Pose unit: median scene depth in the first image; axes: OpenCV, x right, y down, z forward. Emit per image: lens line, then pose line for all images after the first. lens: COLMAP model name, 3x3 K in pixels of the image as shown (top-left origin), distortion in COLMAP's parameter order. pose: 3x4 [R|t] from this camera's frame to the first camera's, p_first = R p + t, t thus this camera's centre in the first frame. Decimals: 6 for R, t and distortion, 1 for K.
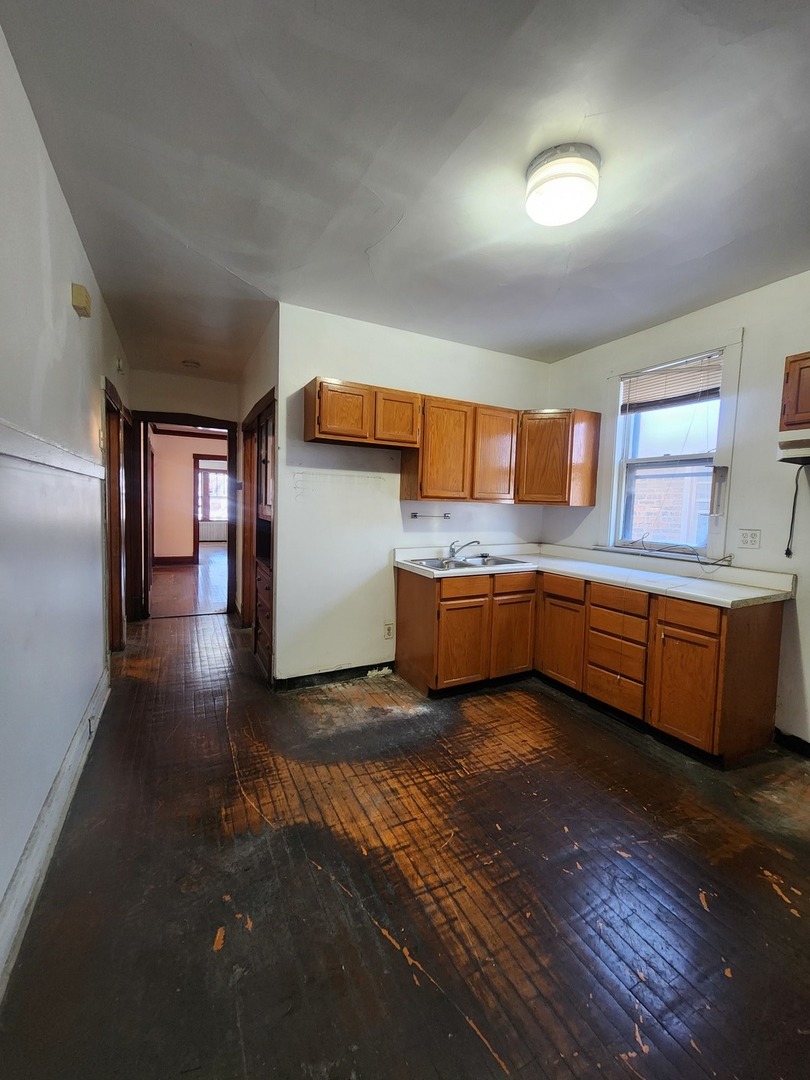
lens RADIAL K [[440.2, 0, 410.6], [0, 440.2, 533.8], [0, 0, 1]] dist [0.002642, 0.000488]
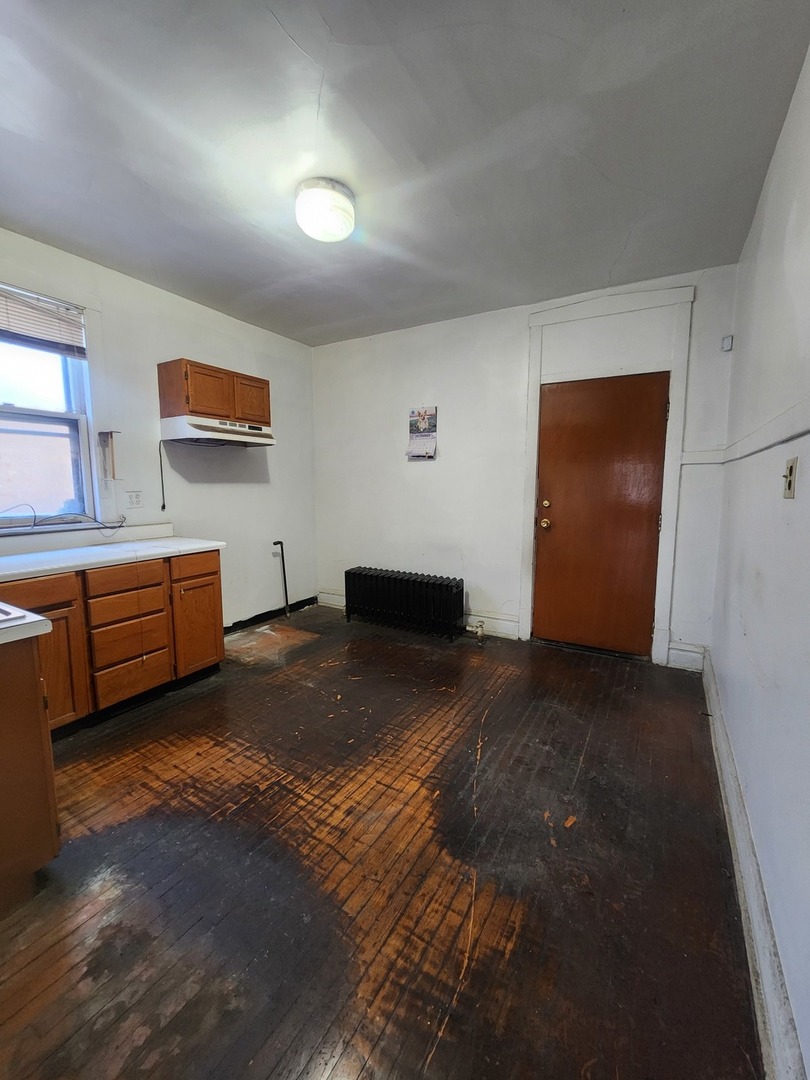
lens RADIAL K [[451.8, 0, 409.1], [0, 451.8, 535.0], [0, 0, 1]] dist [0.002355, 0.000256]
pose [[-0.537216, -0.128804, 0.833552, -0.767428], [0.038294, 0.983527, 0.176658, -0.099621], [-0.842575, 0.126824, -0.523434, 1.296009]]
